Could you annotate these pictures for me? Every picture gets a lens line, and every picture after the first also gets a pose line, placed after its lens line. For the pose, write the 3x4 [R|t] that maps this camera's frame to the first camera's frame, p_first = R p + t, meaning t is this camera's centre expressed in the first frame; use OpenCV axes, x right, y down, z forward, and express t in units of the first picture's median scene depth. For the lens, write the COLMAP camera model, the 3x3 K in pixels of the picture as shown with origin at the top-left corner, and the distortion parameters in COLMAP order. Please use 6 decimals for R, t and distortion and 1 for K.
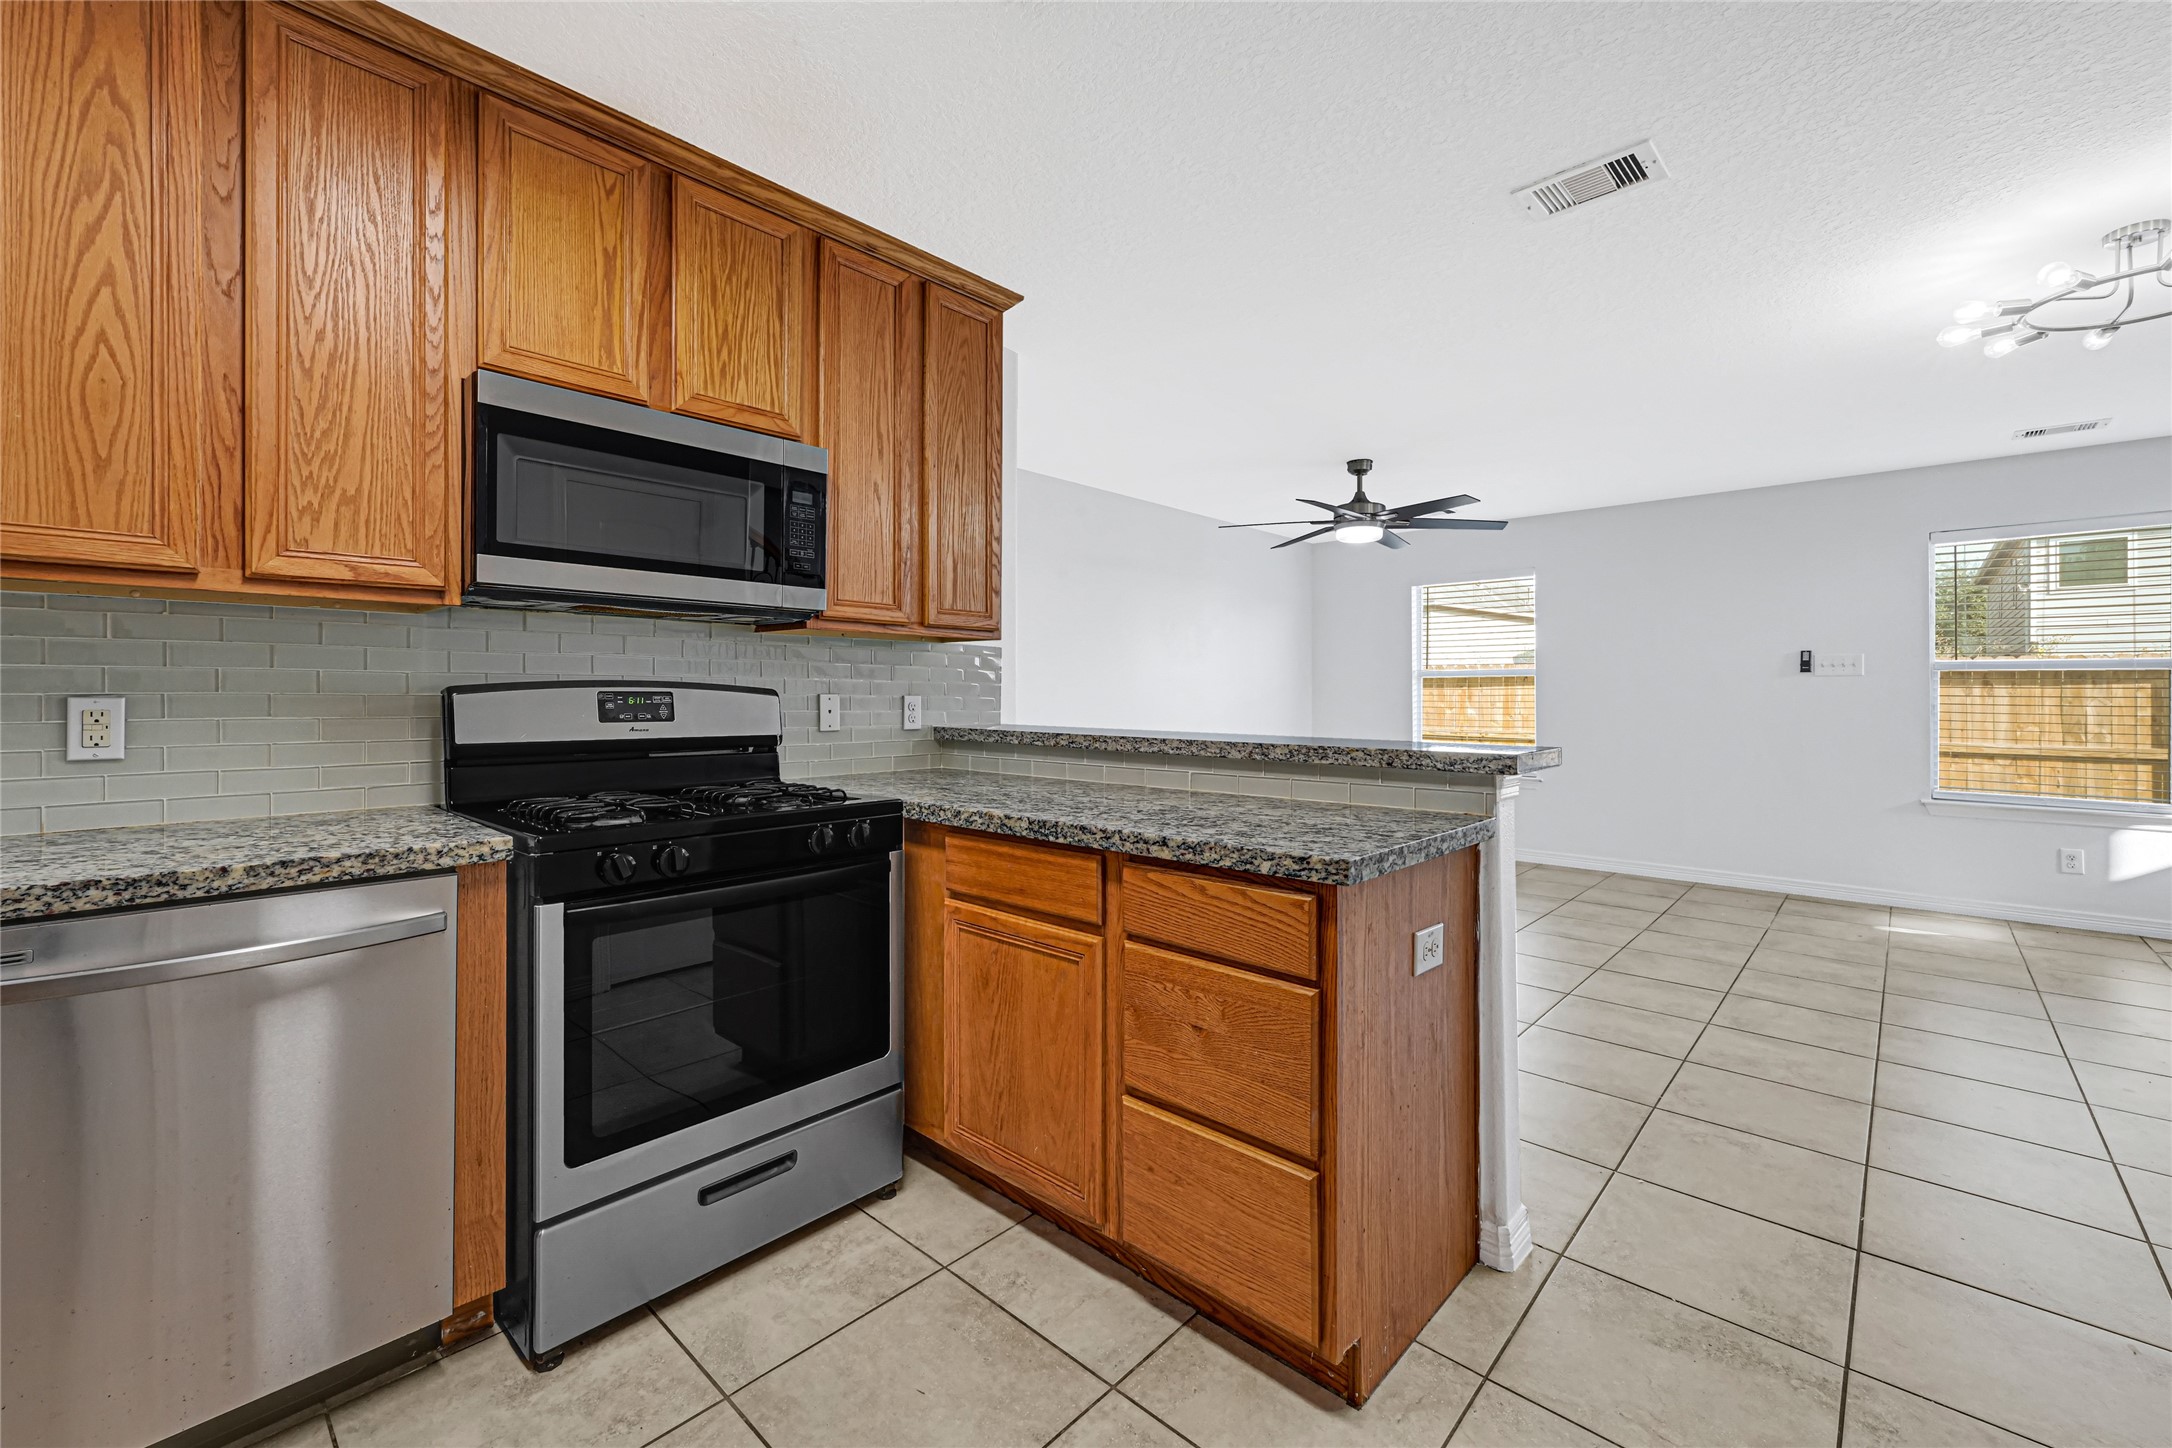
lens RADIAL K [[882.6, 0, 1113.0], [0, 882.6, 695.6], [0, 0, 1]] dist [0.002197, -0.000269]
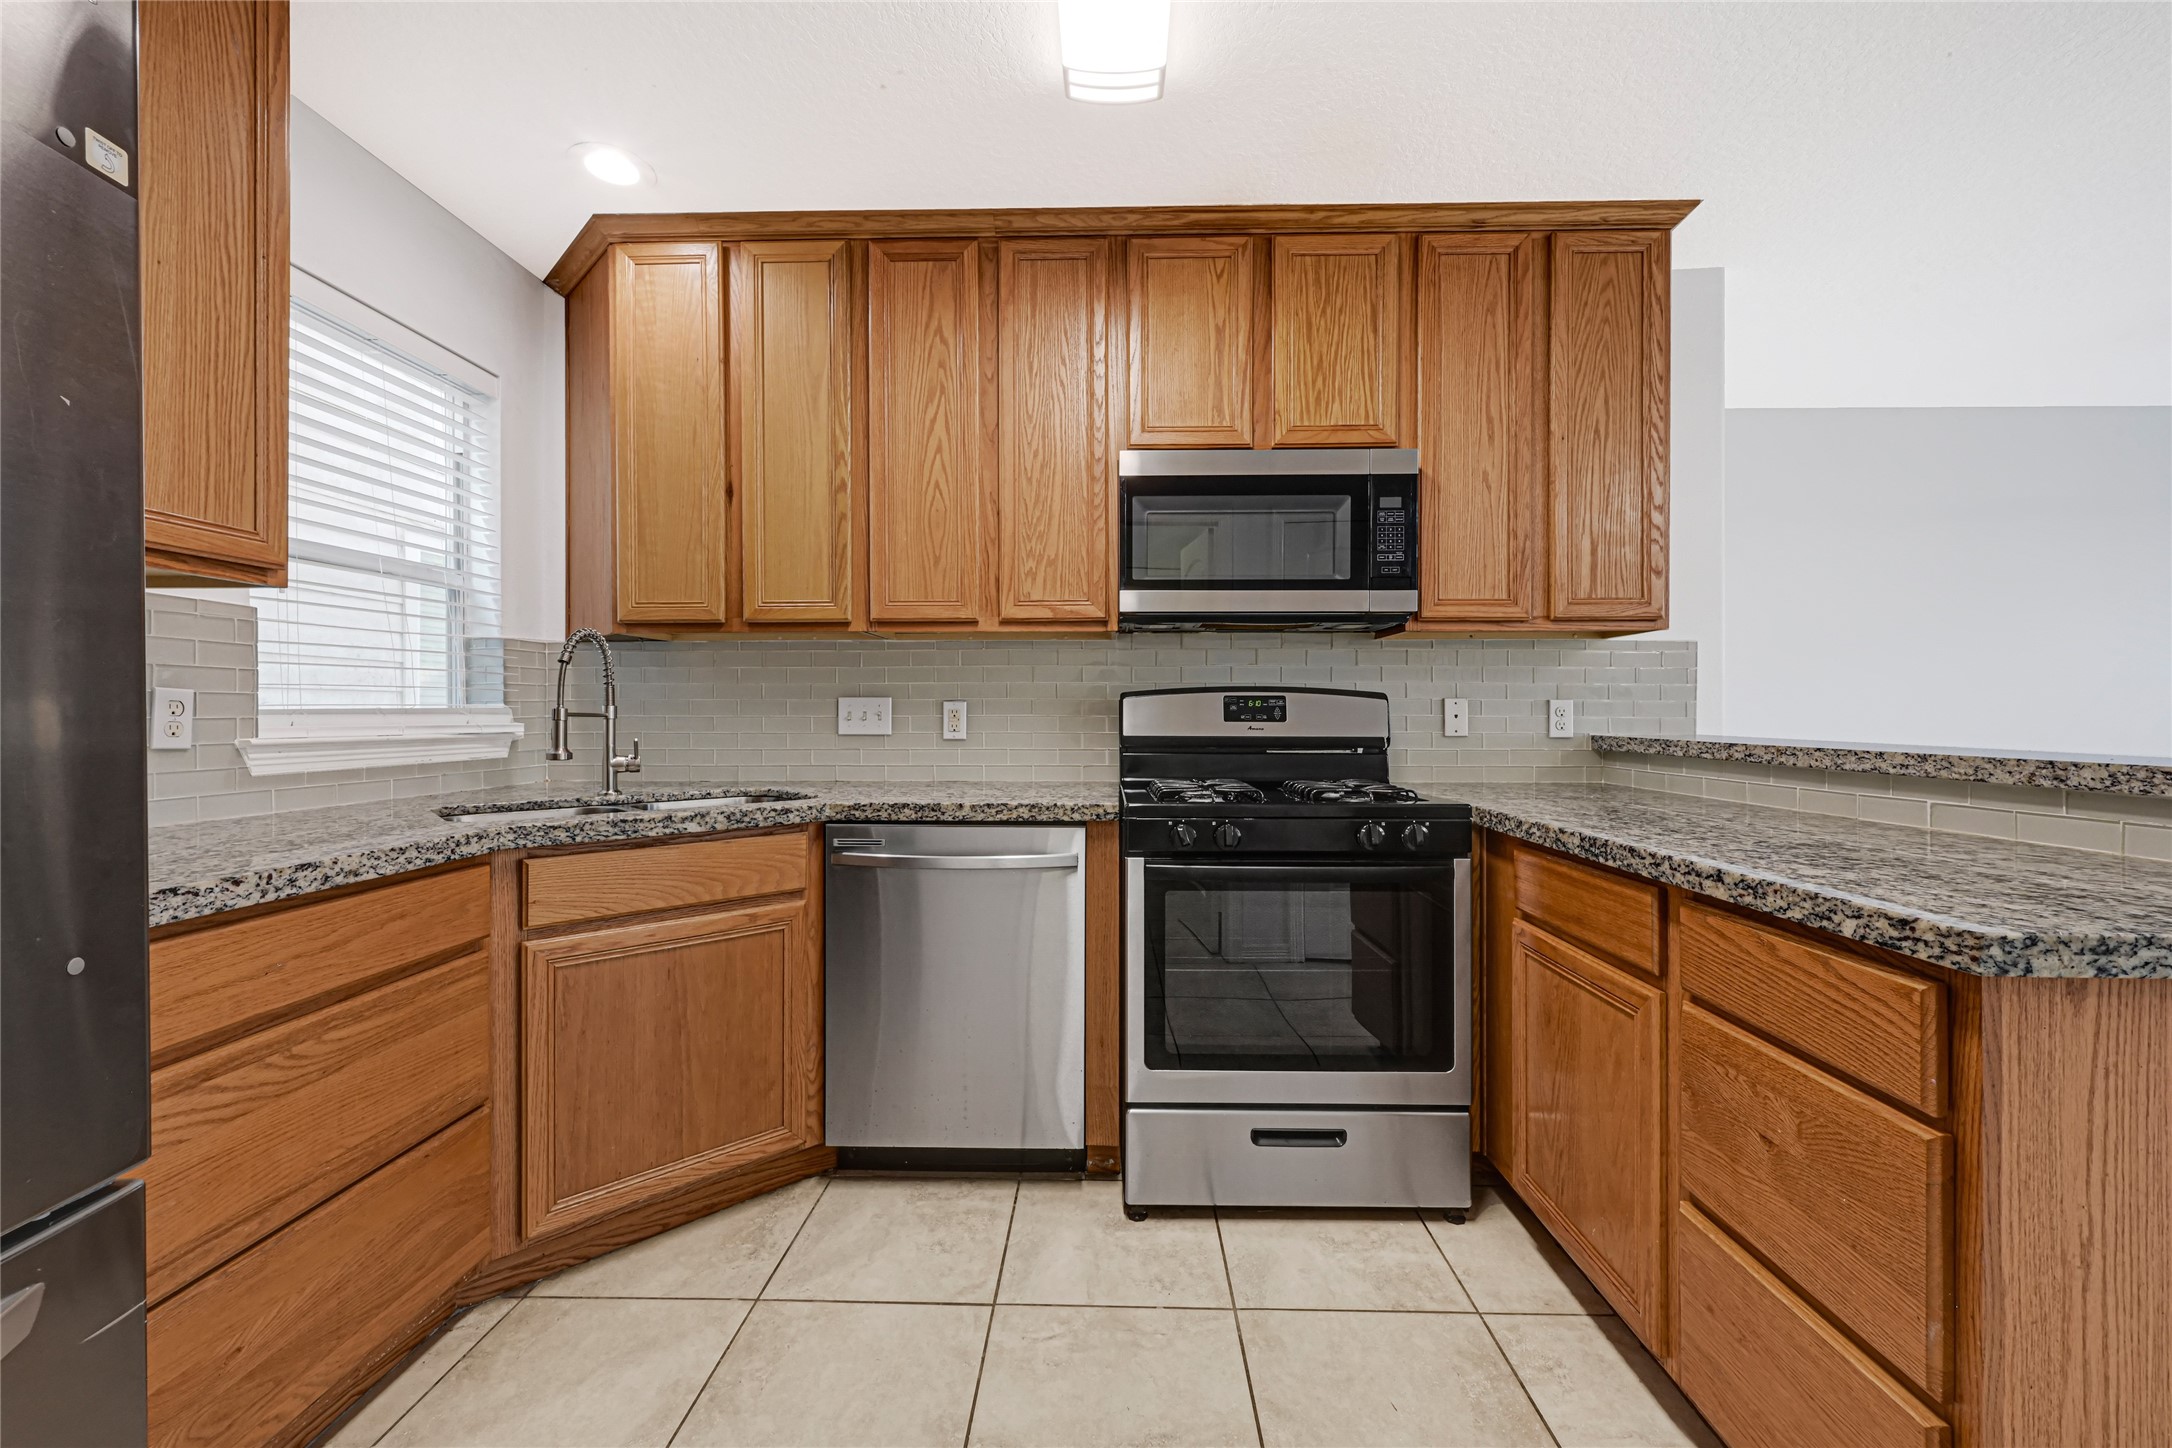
lens RADIAL K [[882.6, 0, 1093.5], [0, 882.6, 715.7], [0, 0, 1]] dist [0.002197, -0.000269]
pose [[0.655801, -0.000979, -0.754933, 0.247365], [0.003081, 0.999994, 0.001380, 0.024511], [0.754927, -0.003231, 0.655801, 0.100003]]
